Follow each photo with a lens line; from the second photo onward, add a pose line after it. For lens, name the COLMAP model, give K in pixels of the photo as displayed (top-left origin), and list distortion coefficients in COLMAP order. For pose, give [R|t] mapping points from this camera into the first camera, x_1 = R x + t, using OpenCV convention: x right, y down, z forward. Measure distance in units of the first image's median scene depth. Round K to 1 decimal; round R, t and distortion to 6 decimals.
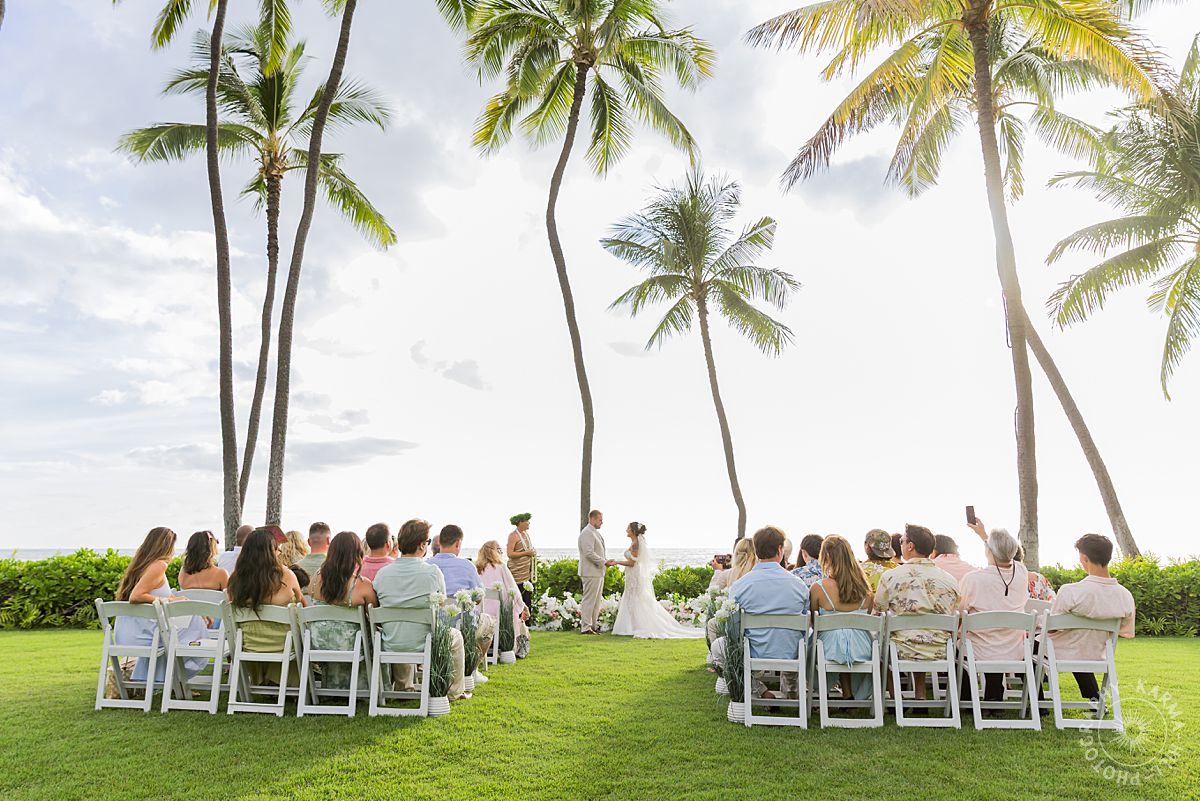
lens RADIAL K [[863.3, 0, 575.5], [0, 863.3, 428.4], [0, 0, 1]] dist [0.016145, -0.005620]
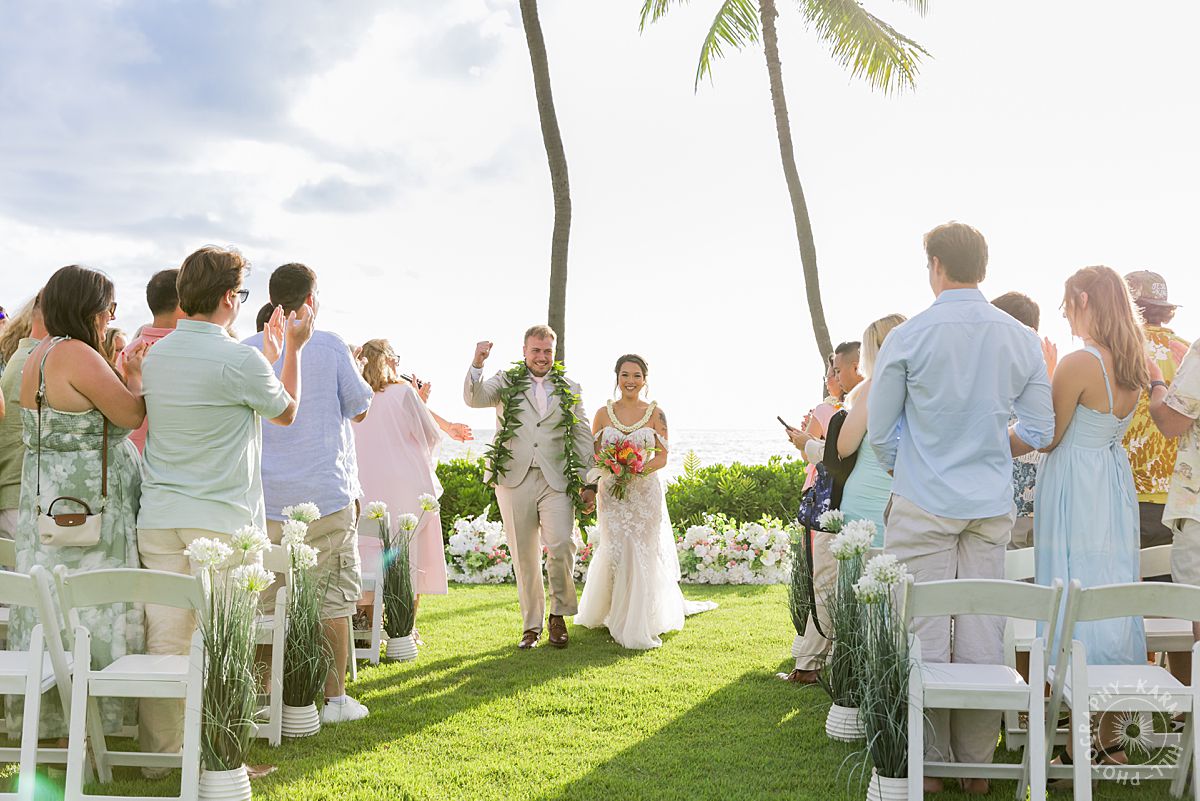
lens RADIAL K [[1347.4, 0, 600.0], [0, 1347.4, 400.5], [0, 0, 1]] dist [0.019382, 0.015278]
pose [[0.999060, 0.000675, 0.043340, 0.002429], [-0.005735, 0.993148, 0.116718, 0.019084], [-0.042964, -0.116857, 0.992219, 0.158439]]
